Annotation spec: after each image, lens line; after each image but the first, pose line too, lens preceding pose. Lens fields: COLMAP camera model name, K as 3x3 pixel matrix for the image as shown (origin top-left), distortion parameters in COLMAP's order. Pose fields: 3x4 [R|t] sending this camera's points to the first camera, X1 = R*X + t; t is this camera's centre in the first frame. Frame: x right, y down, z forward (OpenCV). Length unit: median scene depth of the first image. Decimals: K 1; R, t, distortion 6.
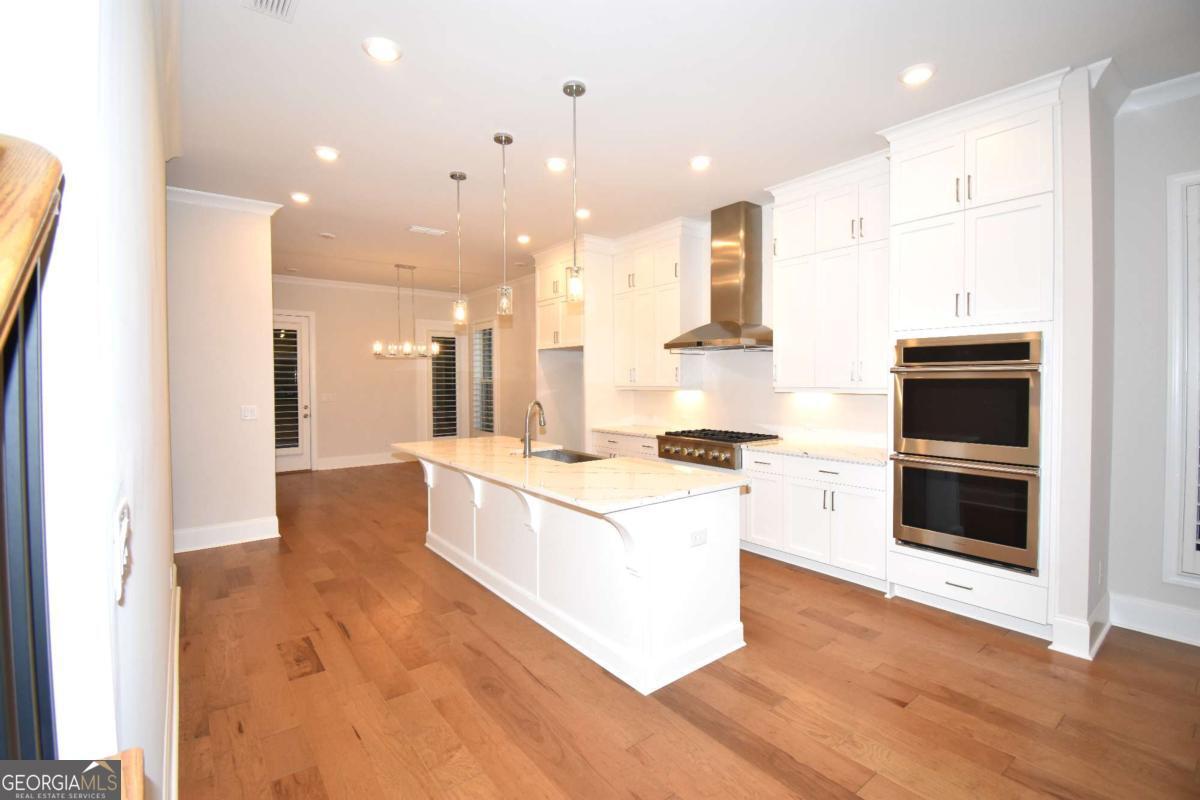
lens RADIAL K [[533.9, 0, 599.5], [0, 533.9, 392.6], [0, 0, 1]] dist [0.024181, -0.027329]
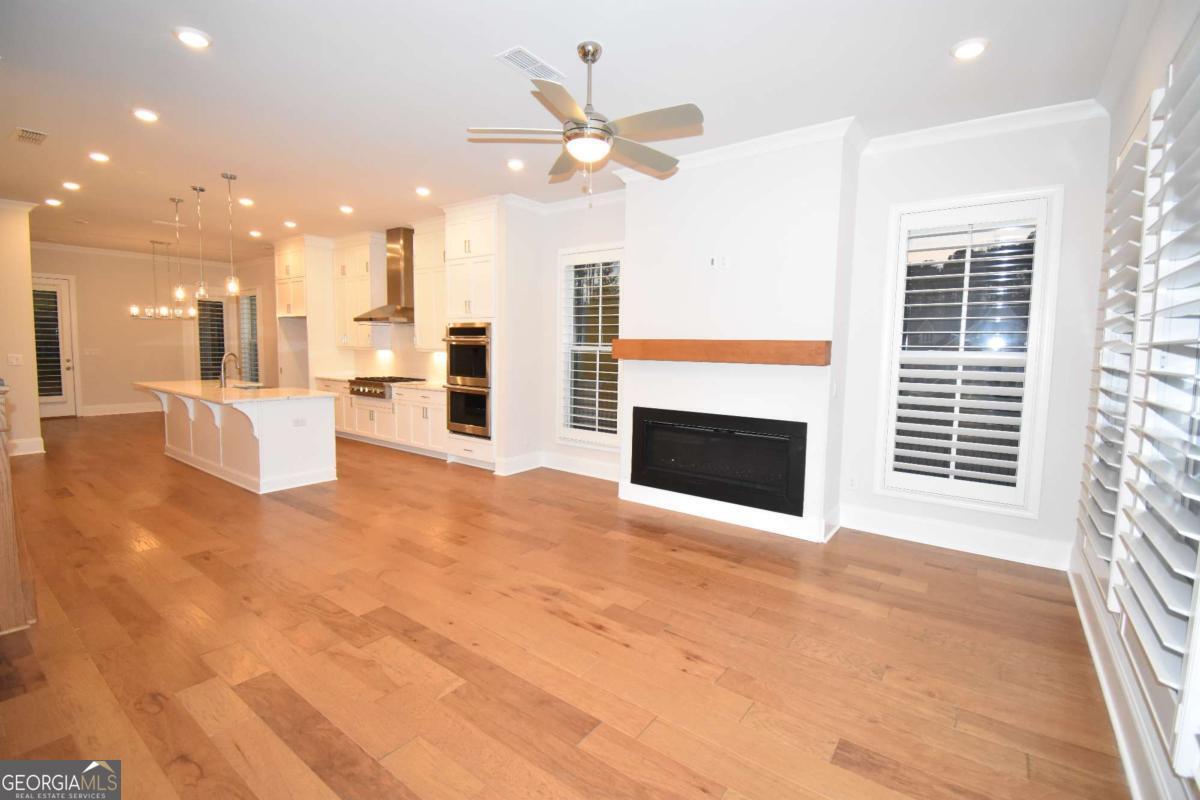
lens RADIAL K [[533.9, 0, 599.5], [0, 533.9, 392.6], [0, 0, 1]] dist [0.024181, -0.027329]
pose [[0.963560, -0.001385, 0.267487, 0.433695], [-0.015951, 0.997910, 0.062626, 0.012714], [-0.267015, -0.064611, 0.961524, -0.715442]]
